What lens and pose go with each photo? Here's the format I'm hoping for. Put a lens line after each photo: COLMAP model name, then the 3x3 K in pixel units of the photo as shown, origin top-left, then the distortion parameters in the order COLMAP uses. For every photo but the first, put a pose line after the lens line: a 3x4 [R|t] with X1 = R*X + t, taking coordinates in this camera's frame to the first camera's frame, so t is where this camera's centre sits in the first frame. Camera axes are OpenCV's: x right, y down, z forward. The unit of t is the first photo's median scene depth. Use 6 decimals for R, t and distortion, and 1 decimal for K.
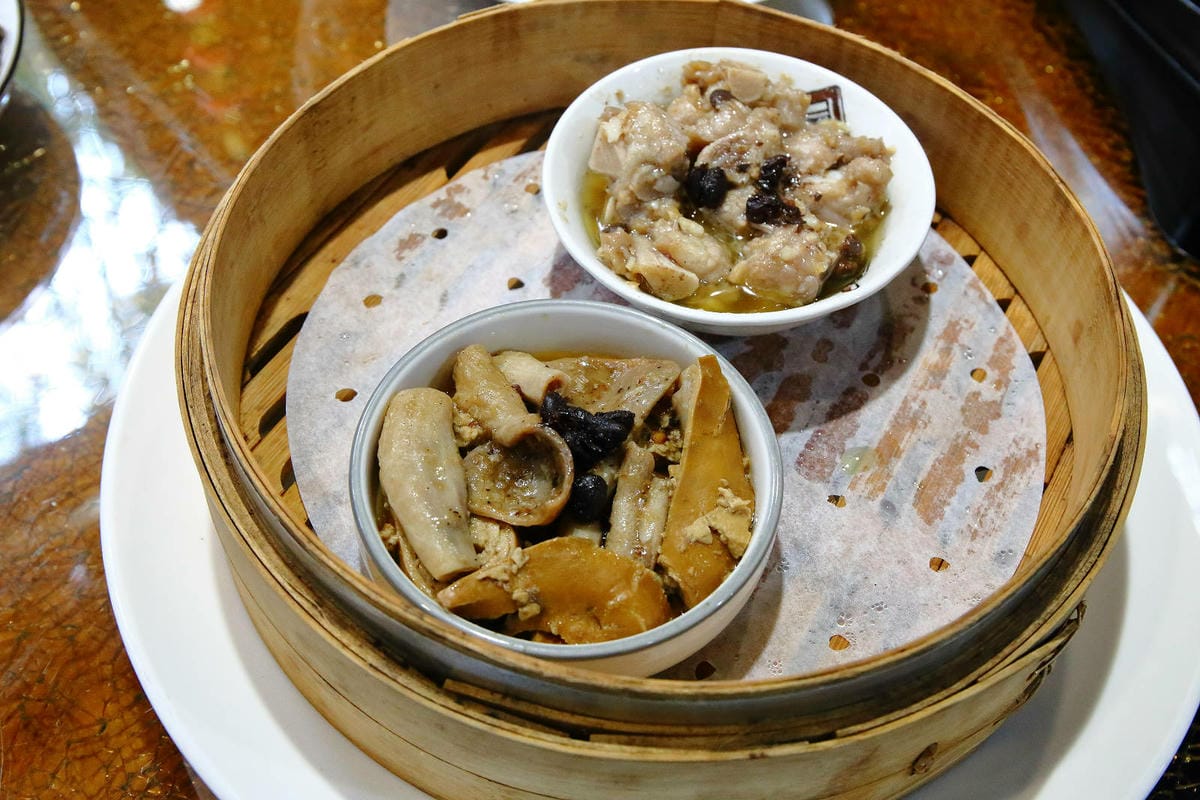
lens RADIAL K [[1478.2, 0, 600.0], [0, 1478.2, 400.0], [0, 0, 1]] dist [0.001225, -0.010109]
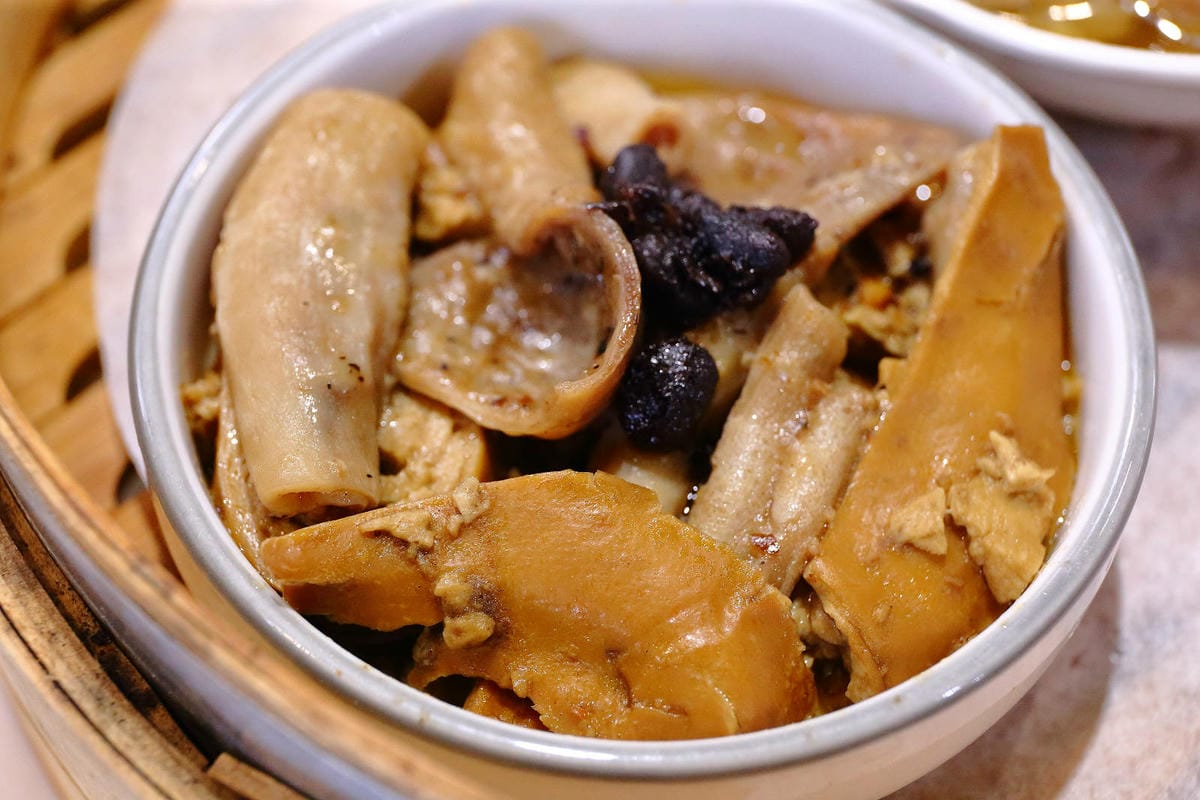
lens RADIAL K [[1970.7, 0, 600.0], [0, 1970.7, 400.0], [0, 0, 1]] dist [0.052258, 0.076357]
pose [[0.966874, 0.175246, -0.185589, 0.075565], [-0.169860, 0.984456, 0.044662, 0.044096], [0.190531, -0.011659, 0.981612, 0.426925]]
